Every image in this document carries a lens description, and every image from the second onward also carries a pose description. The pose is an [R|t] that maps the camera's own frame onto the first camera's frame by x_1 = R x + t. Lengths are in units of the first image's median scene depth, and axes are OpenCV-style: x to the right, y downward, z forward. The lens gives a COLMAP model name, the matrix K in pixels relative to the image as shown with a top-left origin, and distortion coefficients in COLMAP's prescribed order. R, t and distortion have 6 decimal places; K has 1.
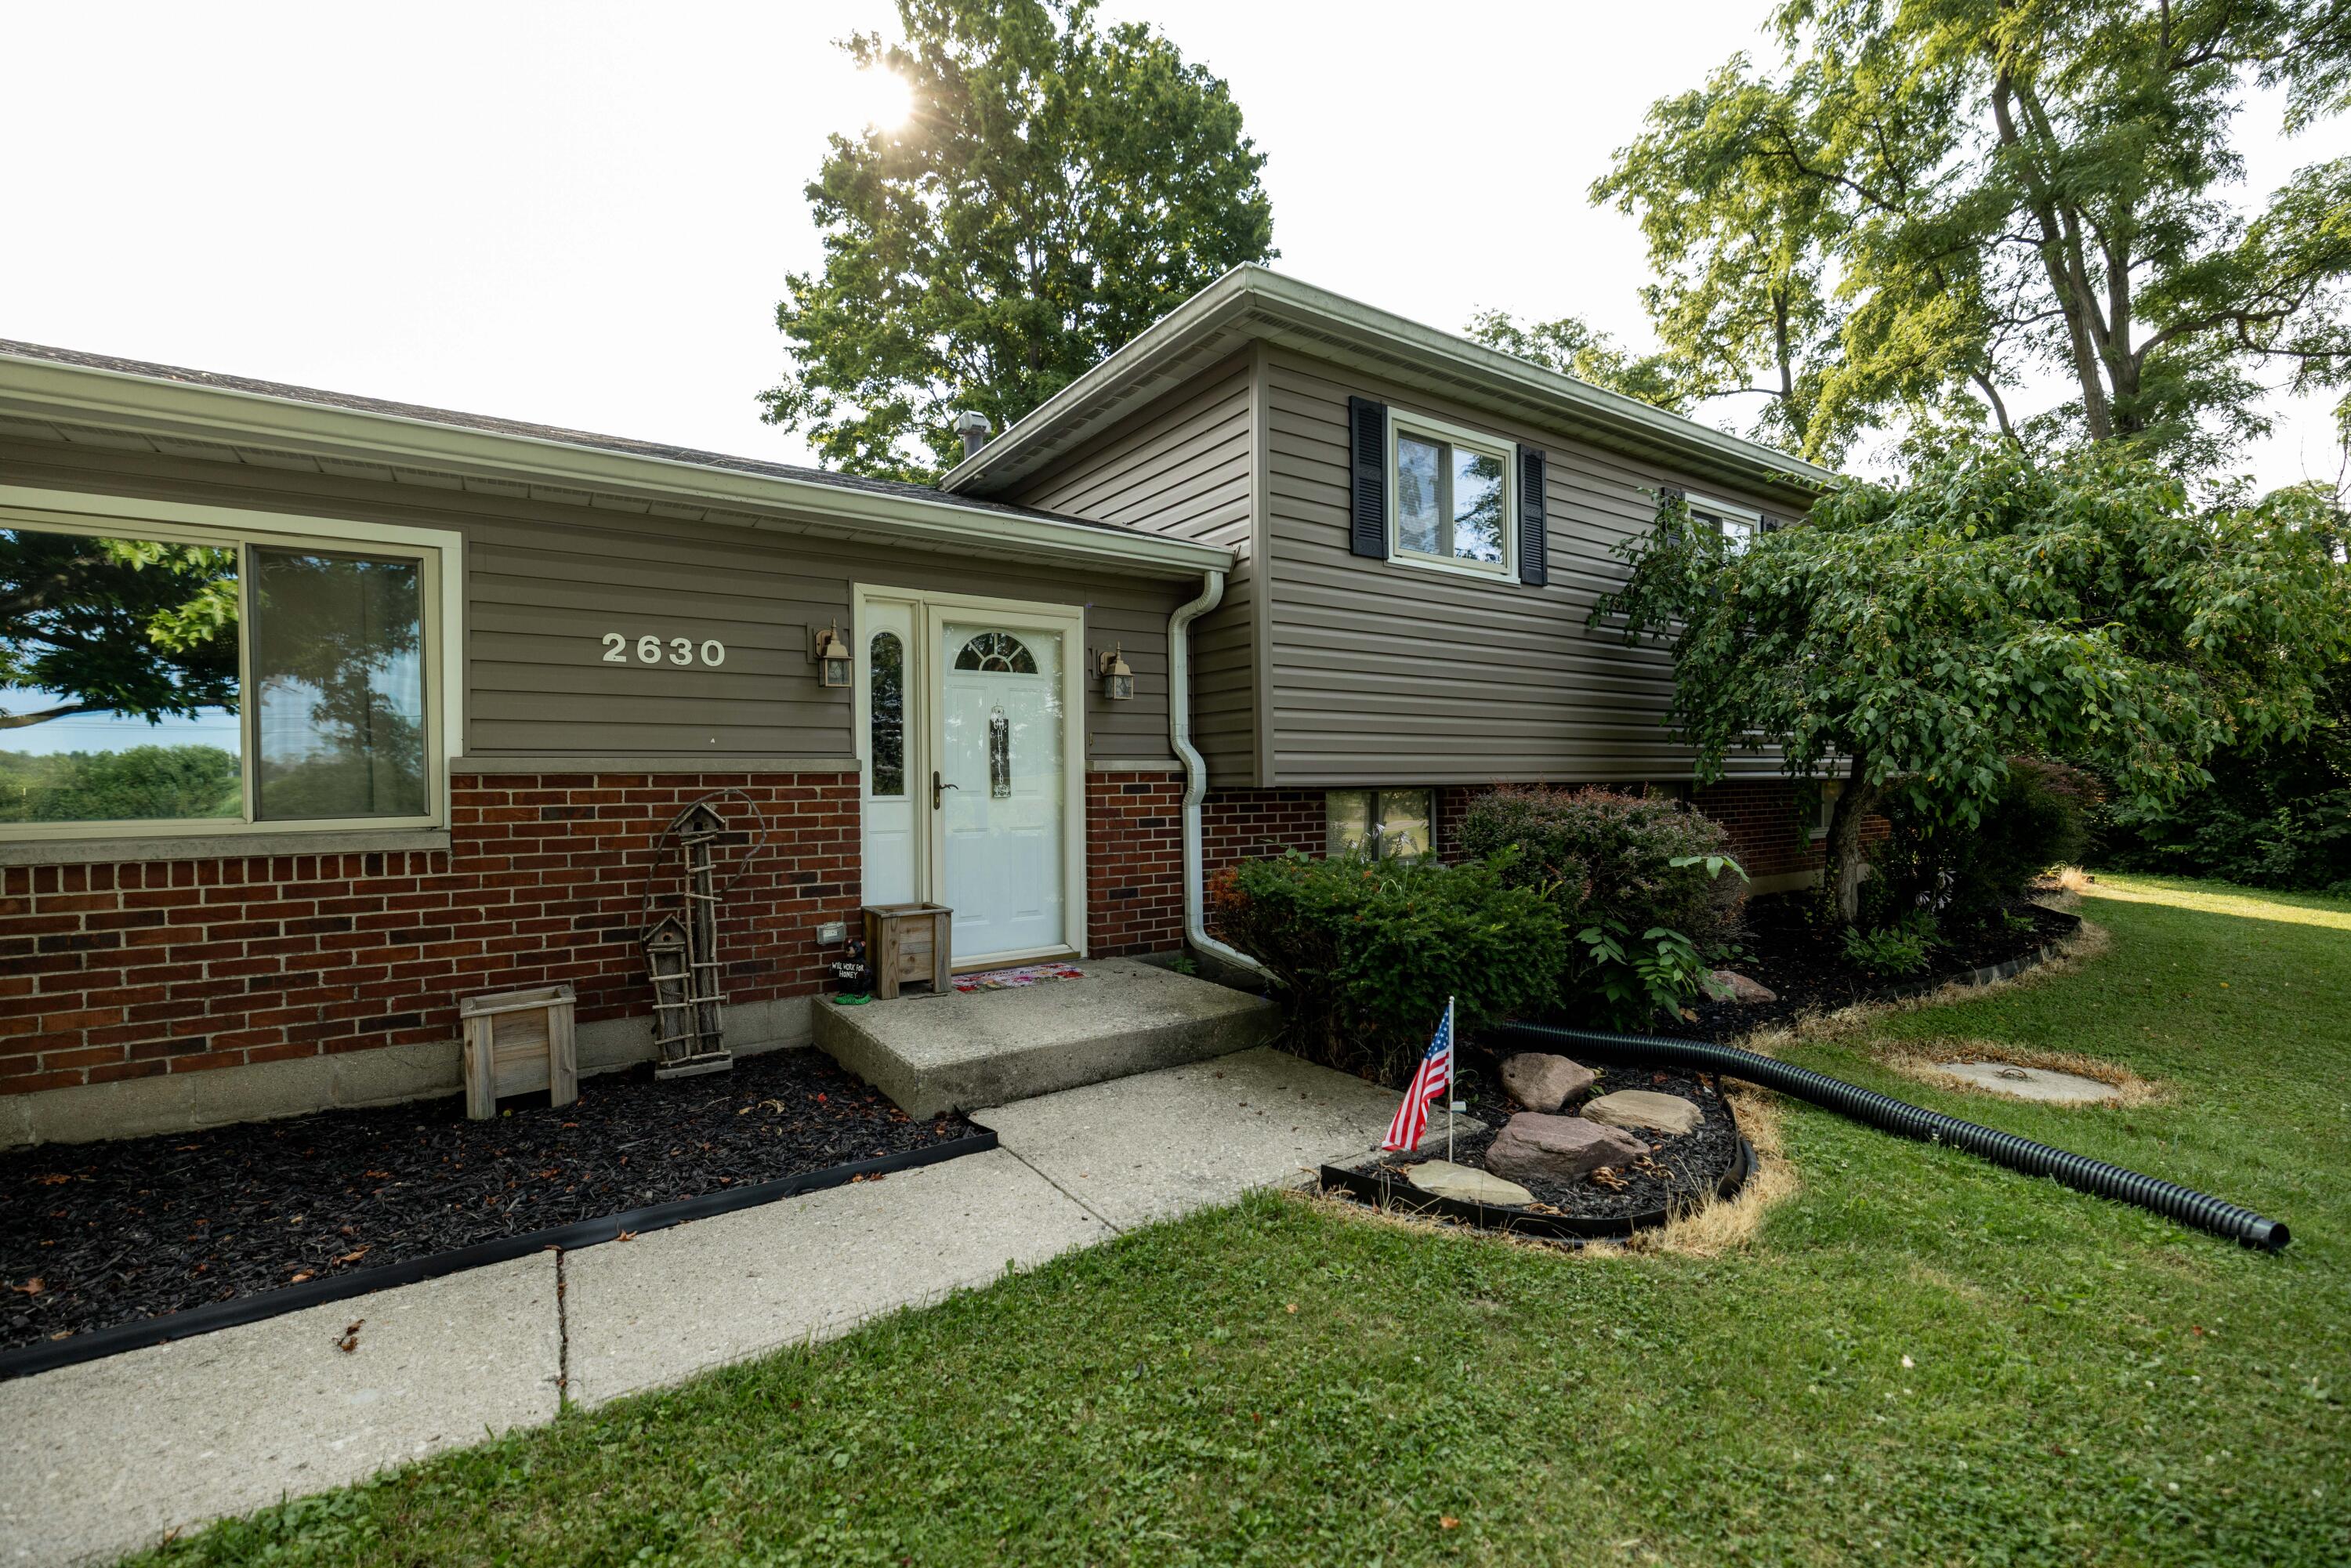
lens RADIAL K [[982.8, 0, 1175.5], [0, 982.8, 784.0], [0, 0, 1]] dist [0.001036, -0.000846]
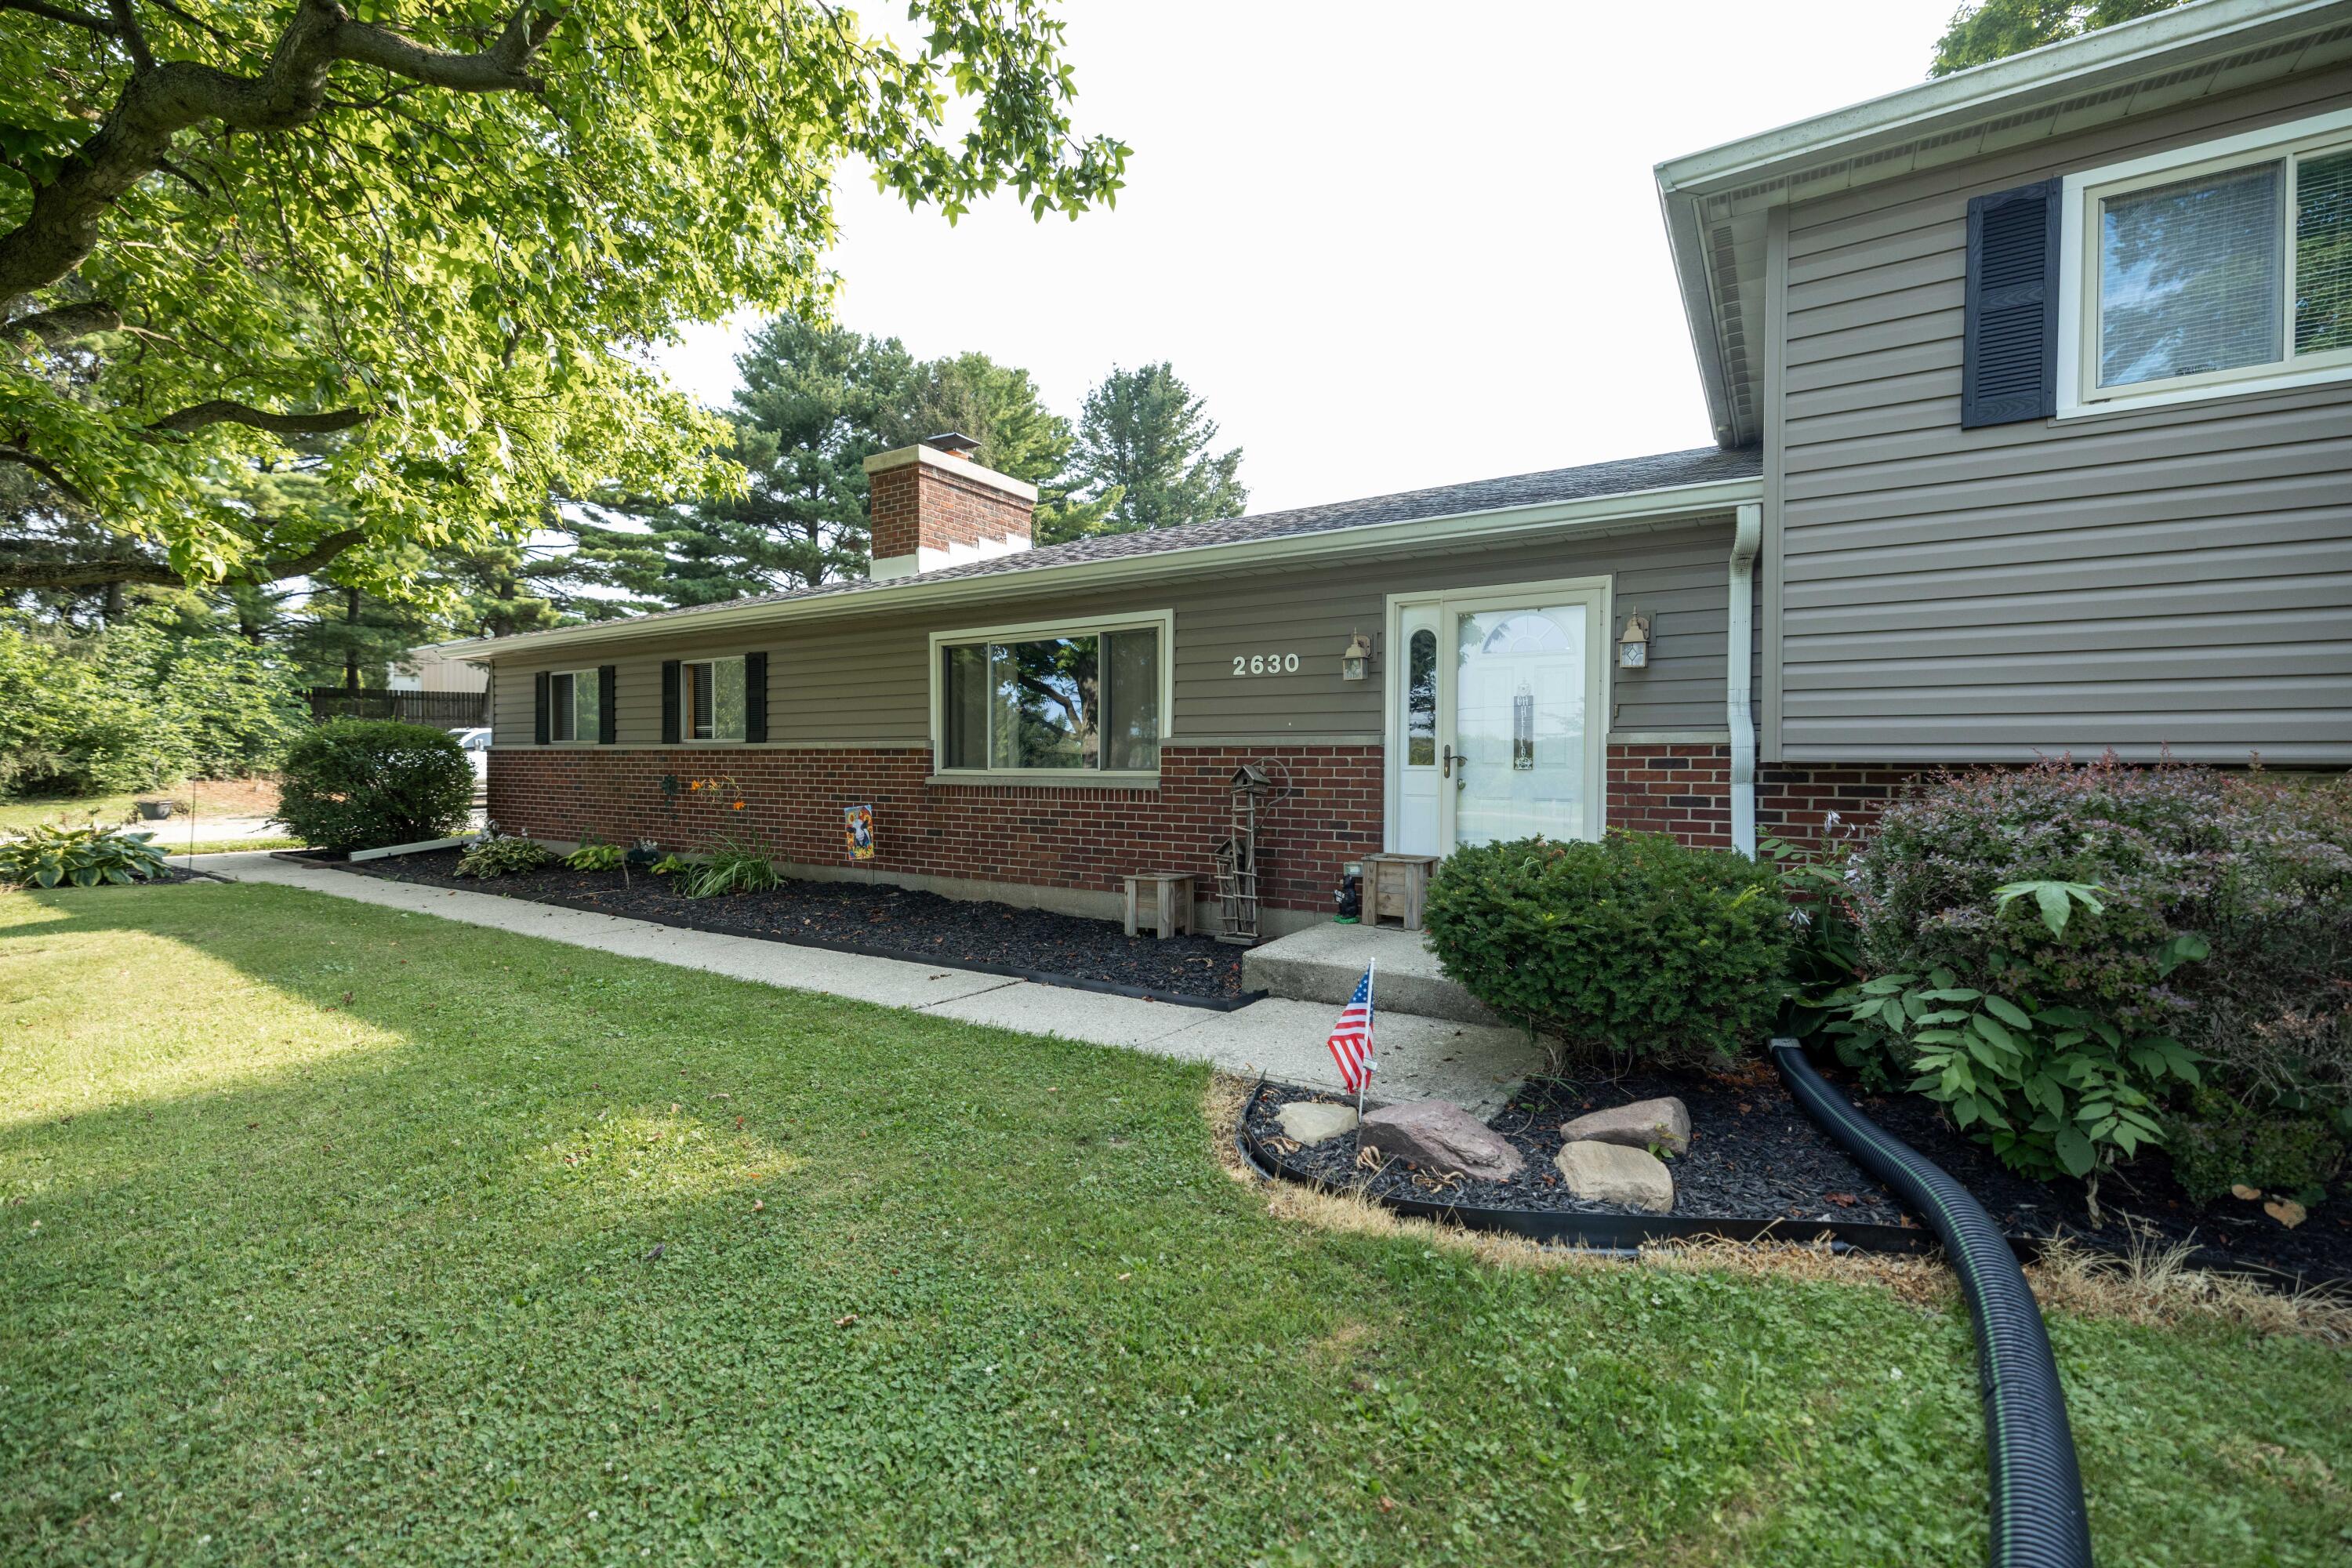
lens RADIAL K [[983.2, 0, 1176.0], [0, 983.2, 784.0], [0, 0, 1]] dist [0.001036, -0.000846]
pose [[0.399373, 0.033399, -0.916180, 0.812944], [-0.009512, 0.999433, 0.032287, -0.001298], [0.916739, -0.004180, 0.399464, 0.283070]]
